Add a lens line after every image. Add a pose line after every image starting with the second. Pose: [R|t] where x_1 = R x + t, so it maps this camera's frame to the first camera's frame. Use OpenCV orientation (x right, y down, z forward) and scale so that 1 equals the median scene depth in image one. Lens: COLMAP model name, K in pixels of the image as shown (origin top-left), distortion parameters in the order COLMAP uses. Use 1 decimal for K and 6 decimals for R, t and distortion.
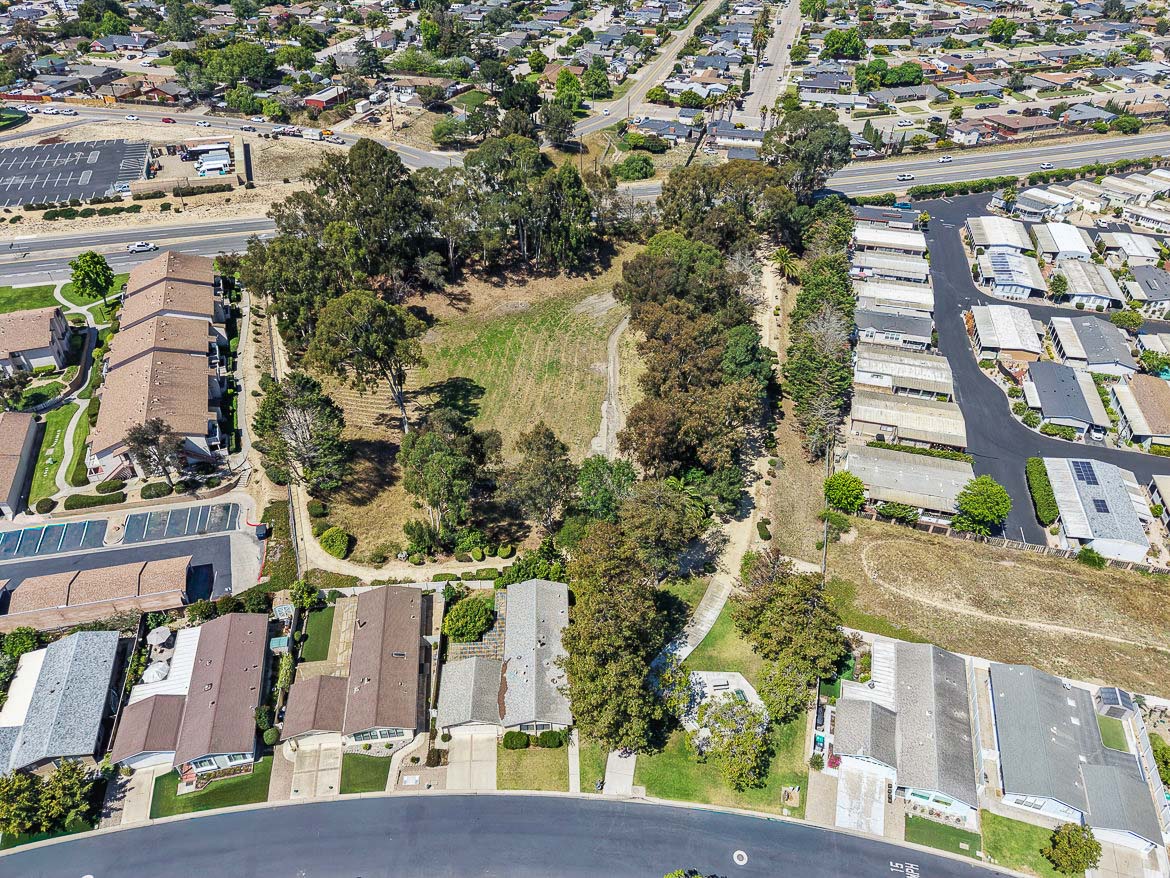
lens RADIAL K [[778.7, 0, 585.0], [0, 778.7, 439.0], [0, 0, 1]] dist [0.025321, -0.027608]
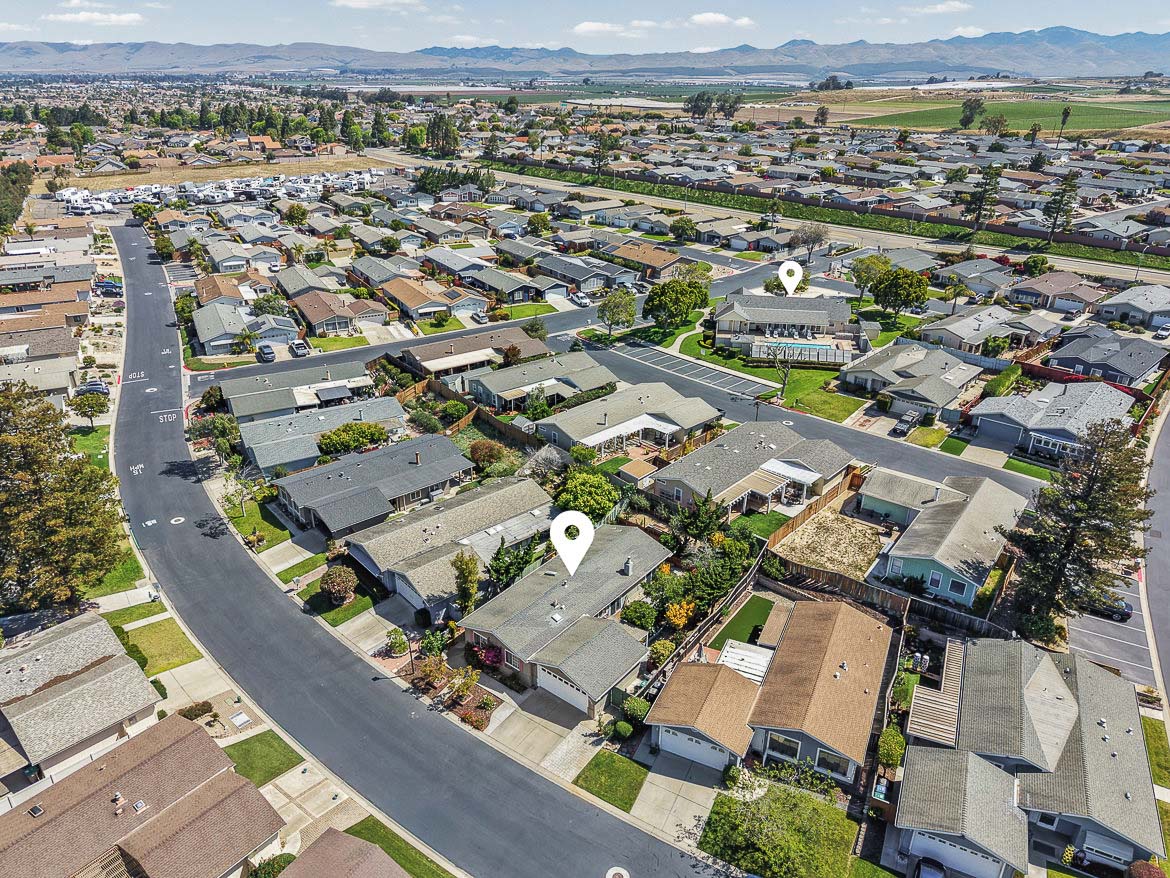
lens RADIAL K [[796.9, 0, 585.0], [0, 796.9, 439.0], [0, 0, 1]] dist [0.027669, -0.033681]
pose [[-0.700506, -0.339909, 0.627497, -0.790774], [0.415743, 0.520298, 0.745954, -0.101298], [-0.580042, 0.783423, -0.223157, 0.767354]]
